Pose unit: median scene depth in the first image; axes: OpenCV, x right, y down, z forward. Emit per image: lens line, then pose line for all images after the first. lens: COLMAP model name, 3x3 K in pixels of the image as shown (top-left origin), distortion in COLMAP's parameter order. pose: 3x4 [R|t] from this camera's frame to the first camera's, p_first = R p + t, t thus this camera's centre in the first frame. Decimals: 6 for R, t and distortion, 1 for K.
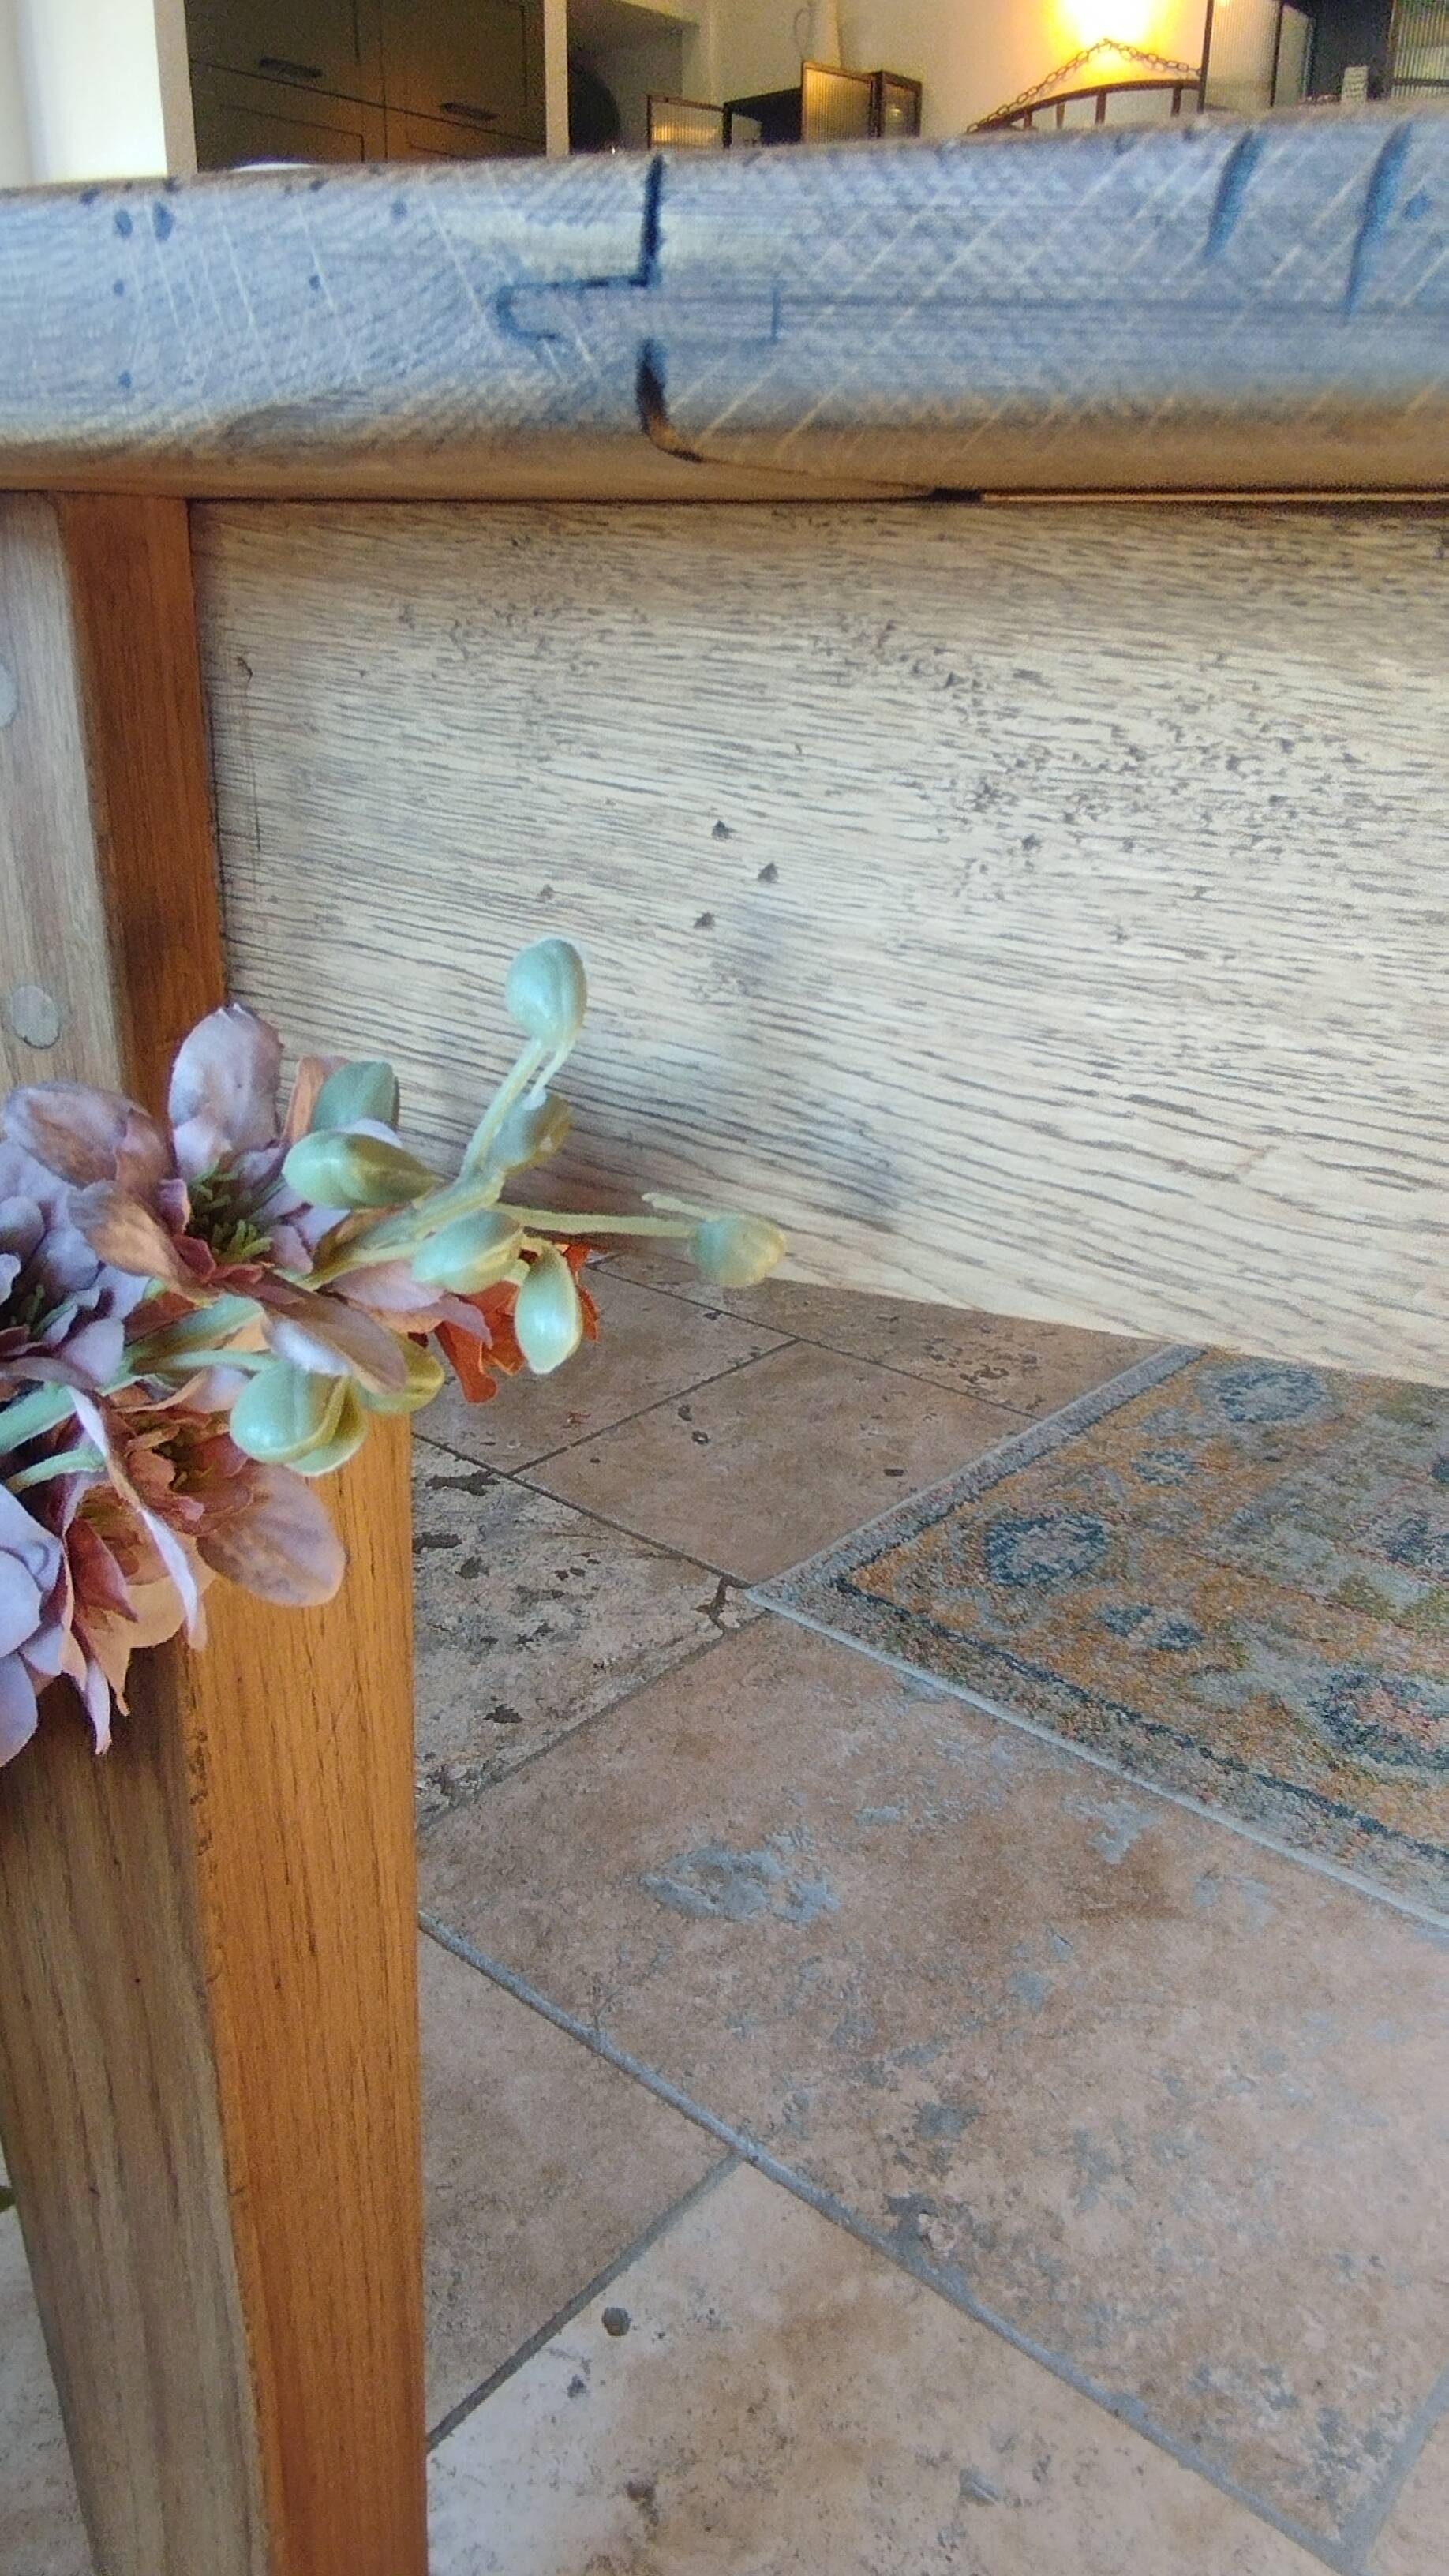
lens RADIAL K [[1801.3, 0, 703.5], [0, 1801.3, 1285.6], [0, 0, 1]] dist [0.009351, -0.015363]
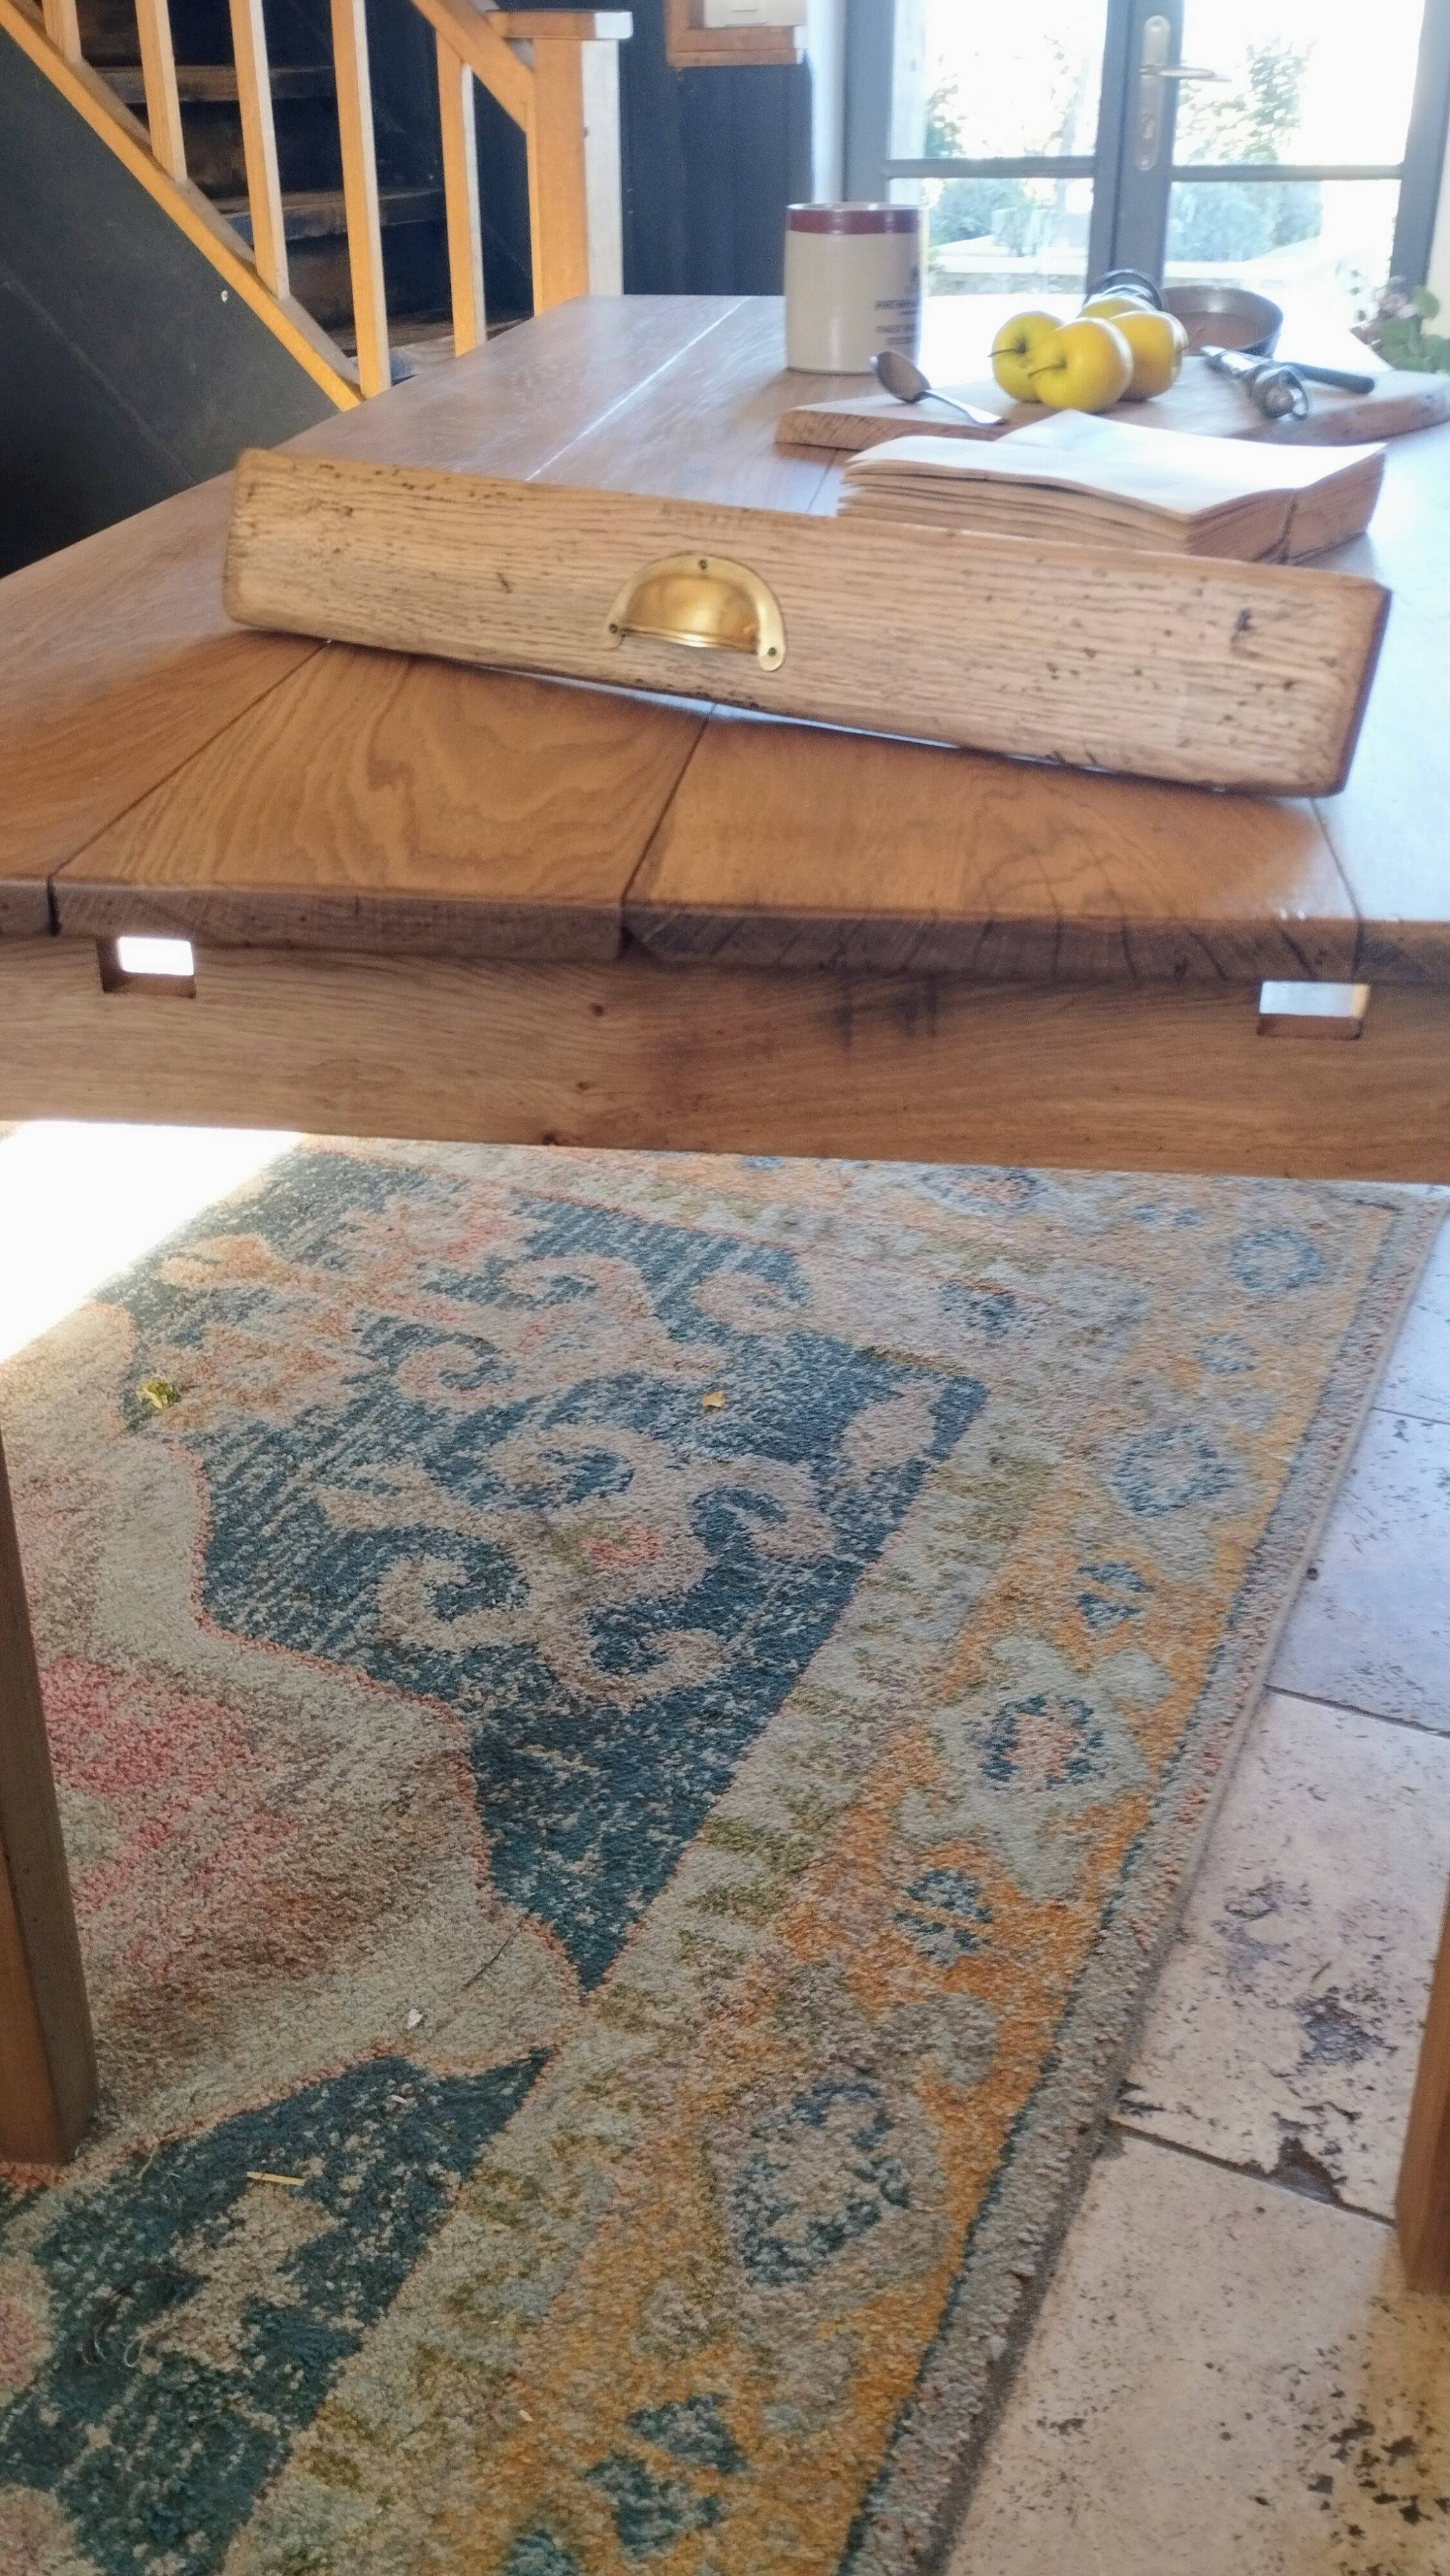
lens RADIAL K [[2160.4, 0, 725.9], [0, 2160.4, 1300.5], [0, 0, 1]] dist [0.070818, -0.086797]
pose [[-0.956096, 0.141573, -0.256589, 1.008239], [-0.109532, 0.639478, 0.760967, -0.995419], [0.271816, 0.755662, -0.595895, 1.954309]]
